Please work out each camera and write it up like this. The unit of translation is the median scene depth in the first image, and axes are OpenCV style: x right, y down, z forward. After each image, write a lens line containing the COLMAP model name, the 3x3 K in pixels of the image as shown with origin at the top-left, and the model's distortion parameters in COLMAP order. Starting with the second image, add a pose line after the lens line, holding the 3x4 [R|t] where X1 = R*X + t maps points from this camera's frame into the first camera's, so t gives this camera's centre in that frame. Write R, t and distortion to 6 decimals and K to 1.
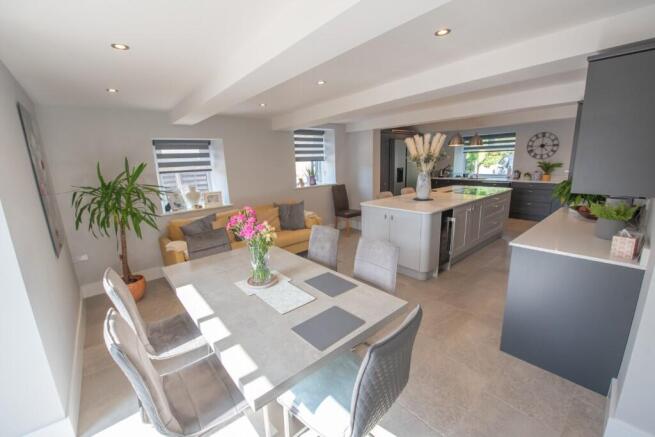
lens RADIAL K [[268.9, 0, 327.6], [0, 268.9, 219.3], [0, 0, 1]] dist [-0.001241, -0.000084]
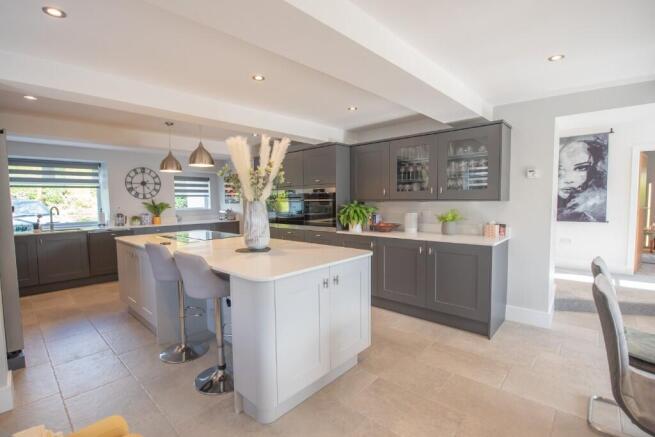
lens RADIAL K [[305.7, 0, 327.9], [0, 305.7, 219.3], [0, 0, 1]] dist [0.000136, 0.000016]
pose [[-0.109464, -0.031477, 0.993492, -0.199061], [0.230120, 0.971542, 0.056137, -0.088965], [-0.966986, 0.234767, -0.099105, 0.571620]]
